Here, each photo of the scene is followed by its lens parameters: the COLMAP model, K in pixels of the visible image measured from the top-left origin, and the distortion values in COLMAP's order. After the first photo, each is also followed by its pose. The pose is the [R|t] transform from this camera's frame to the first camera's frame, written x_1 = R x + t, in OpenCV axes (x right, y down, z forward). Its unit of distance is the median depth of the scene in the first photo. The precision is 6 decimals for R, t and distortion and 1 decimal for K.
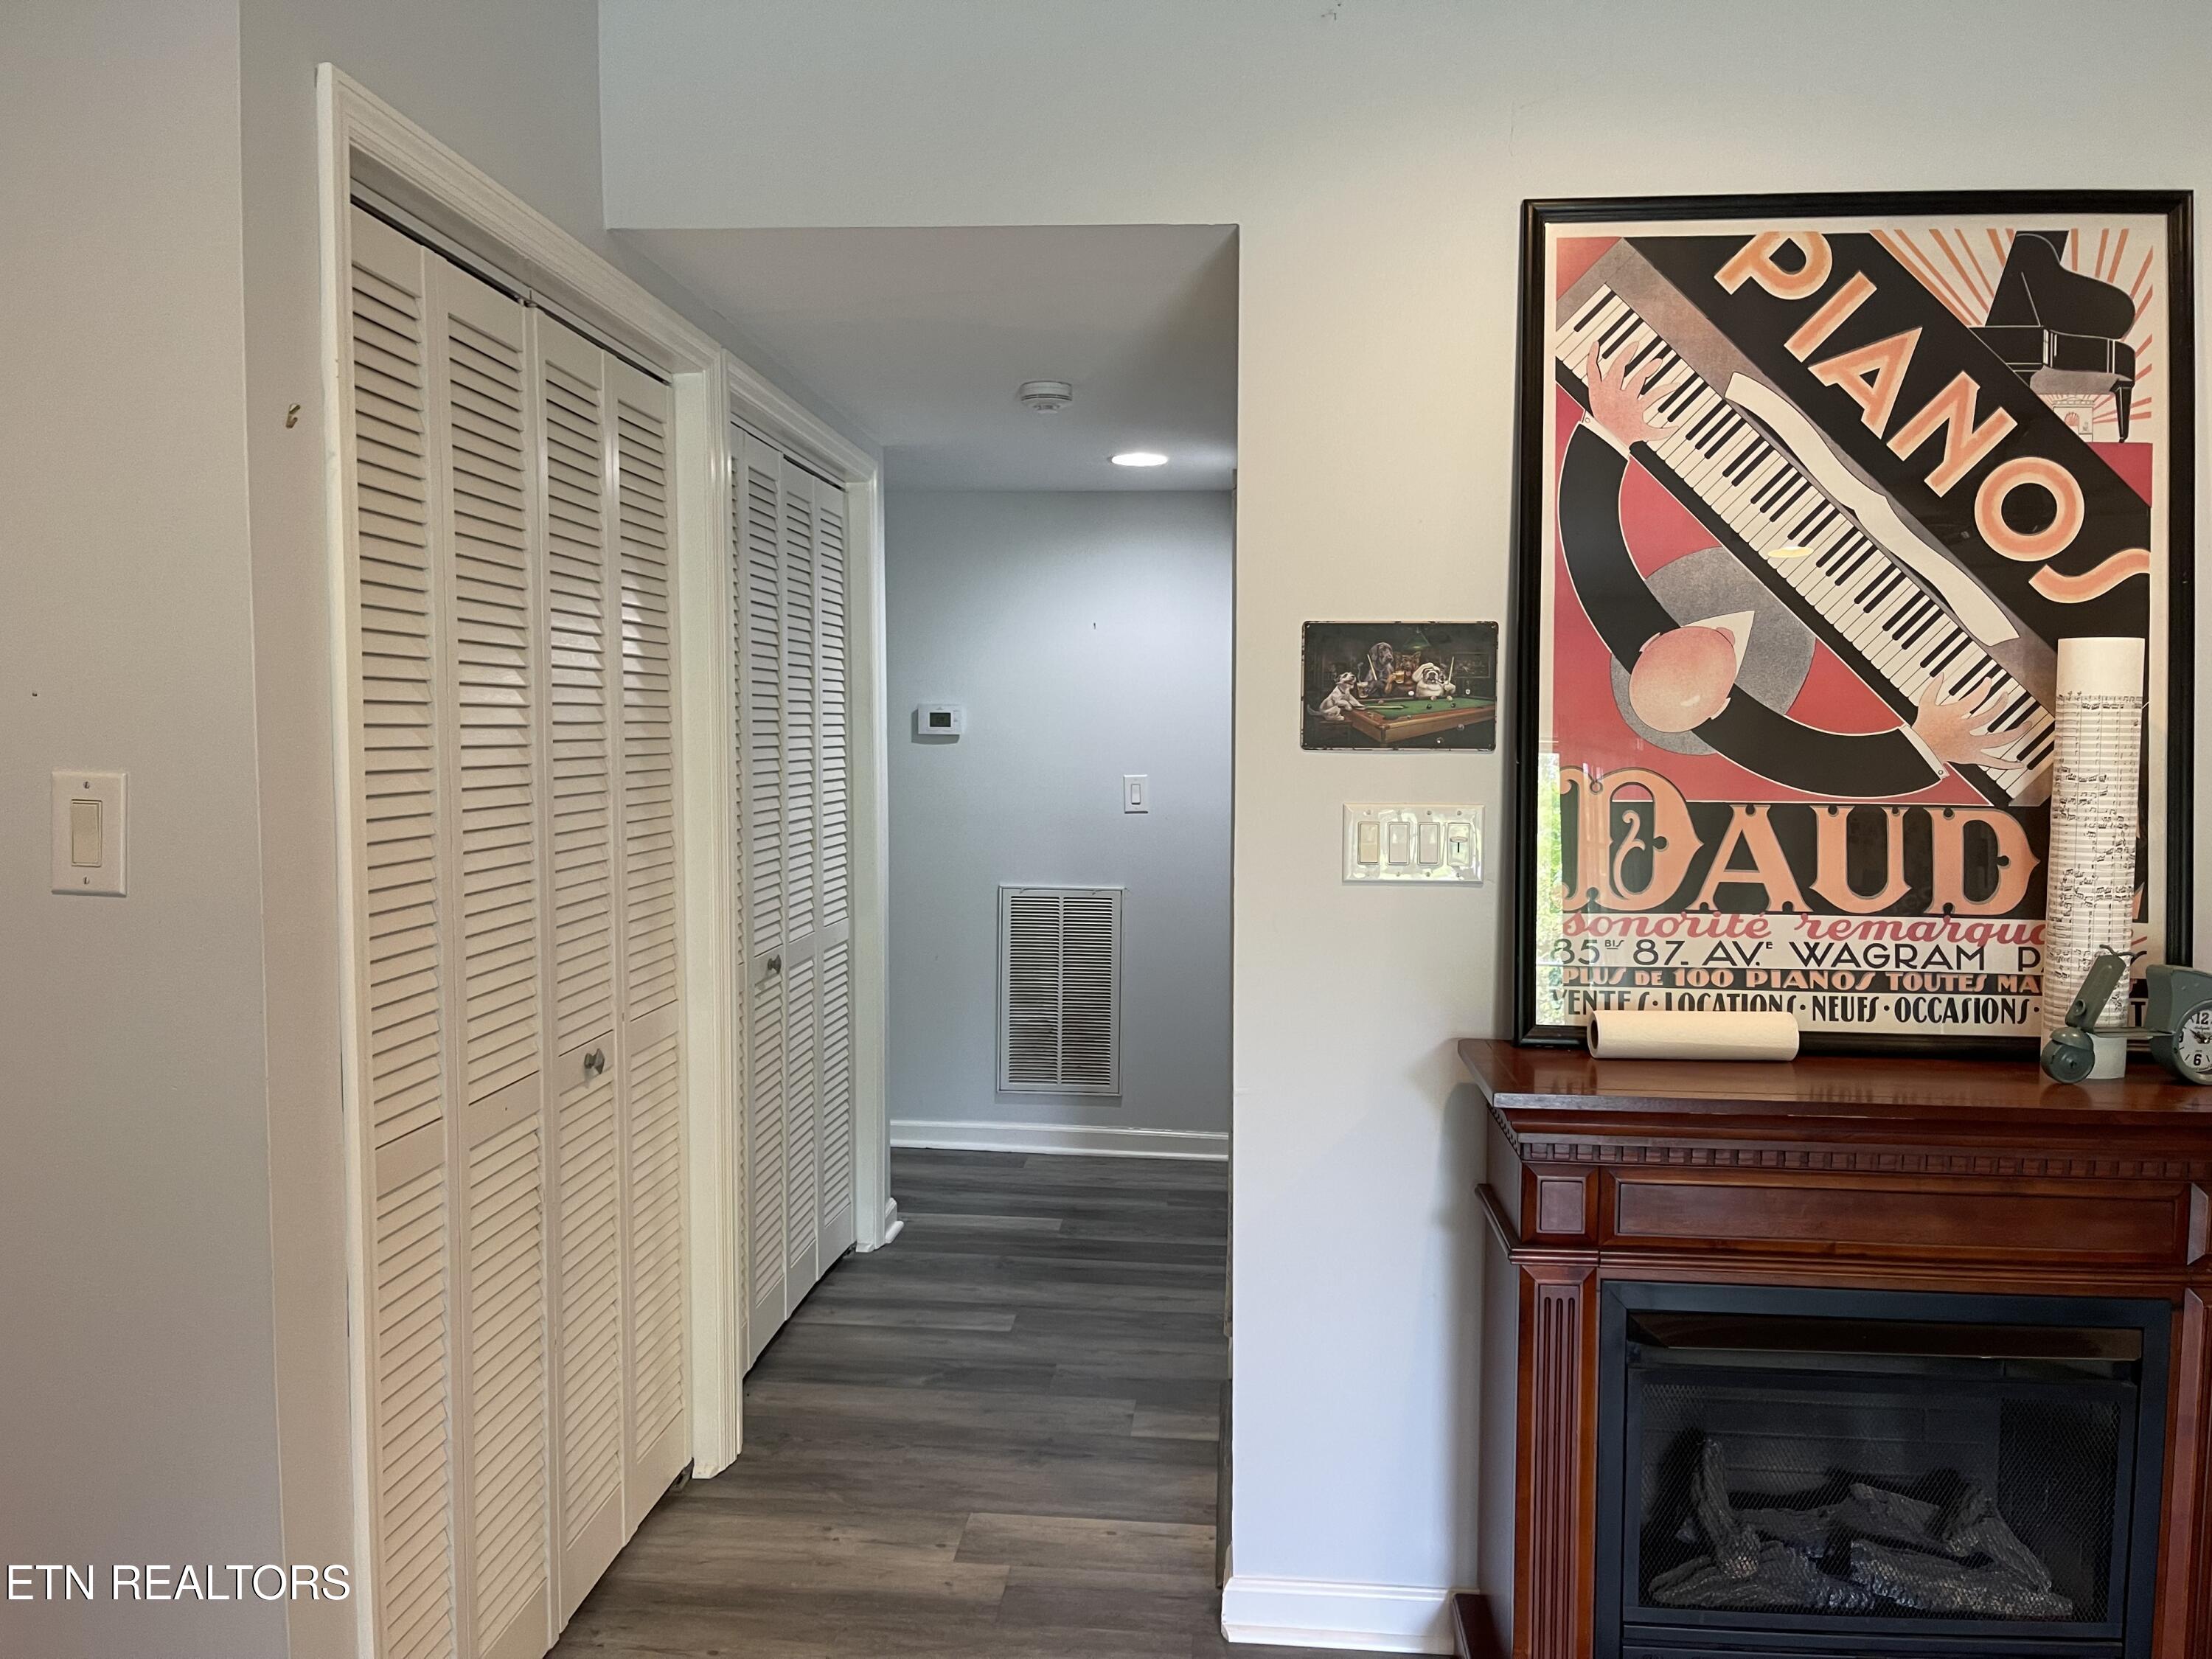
lens RADIAL K [[1656.2, 0, 1108.7], [0, 1656.2, 836.2], [0, 0, 1]] dist [0.045576, -0.051215]
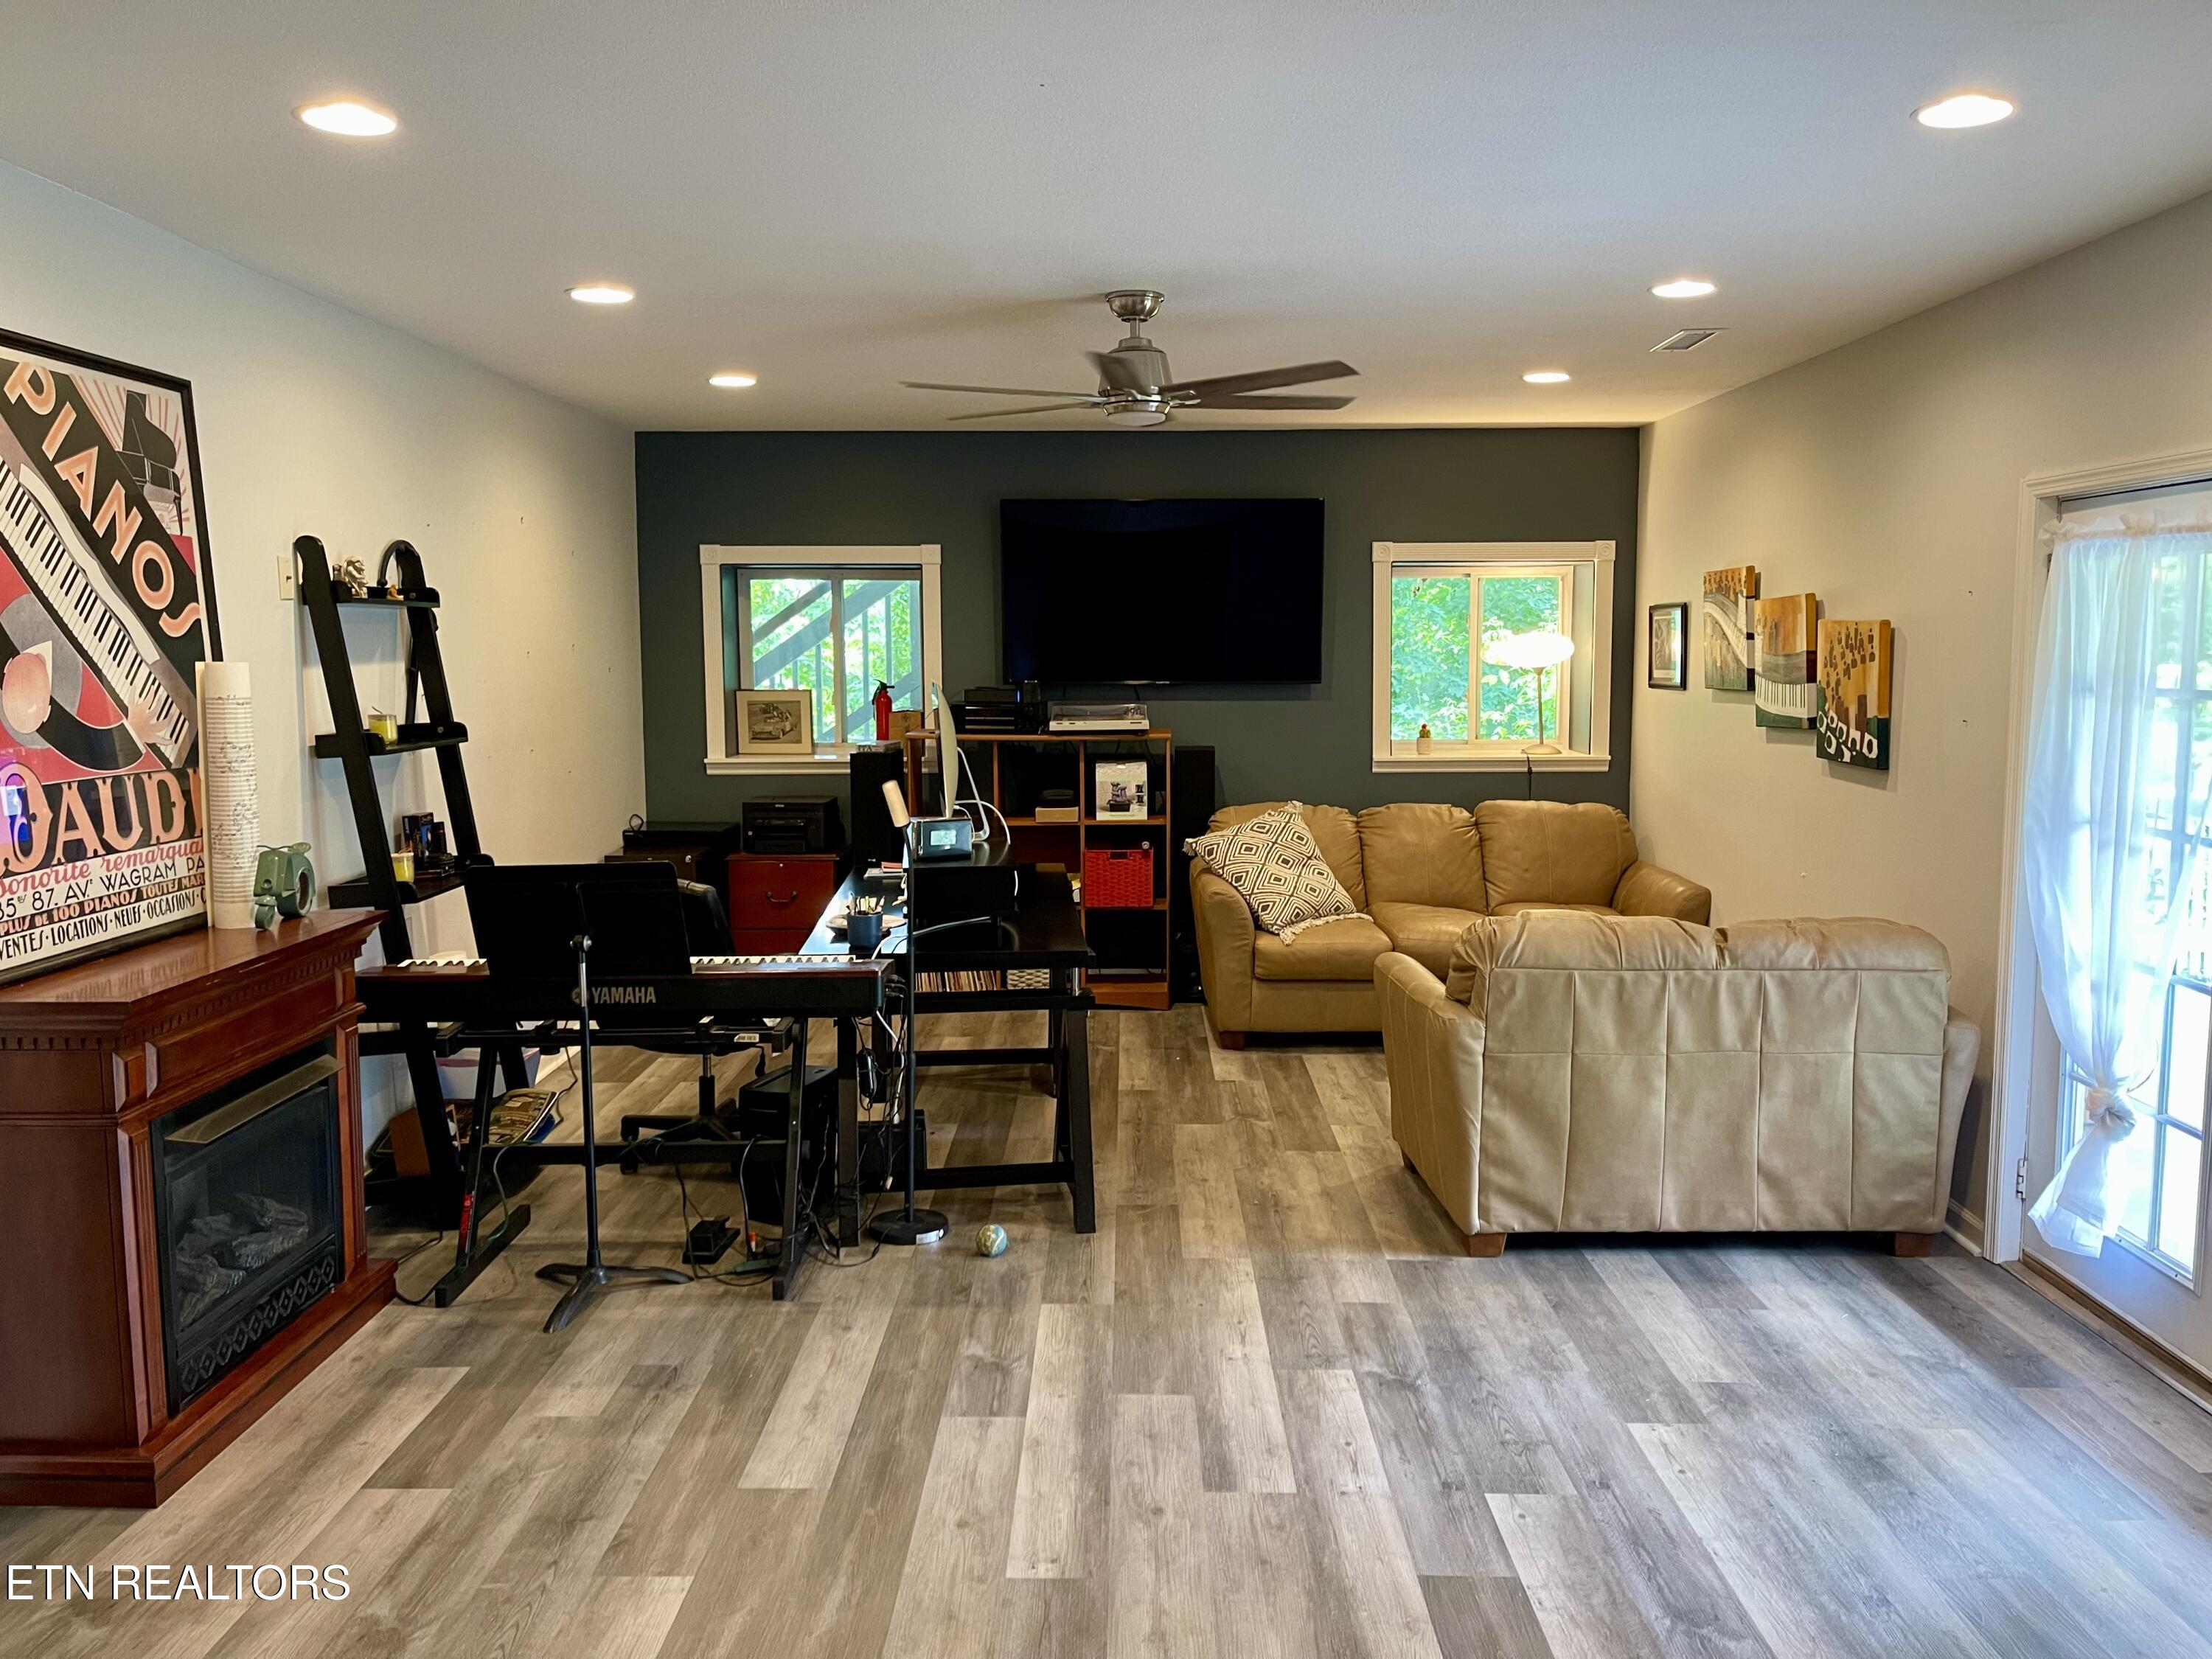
lens RADIAL K [[1656.2, 0, 1107.2], [0, 1656.2, 826.5], [0, 0, 1]] dist [0.045576, -0.051215]
pose [[-0.058421, -0.115530, 0.991585, -1.042572], [0.066941, 0.990592, 0.119358, -0.090861], [-0.996045, 0.073351, -0.050138, 0.220004]]
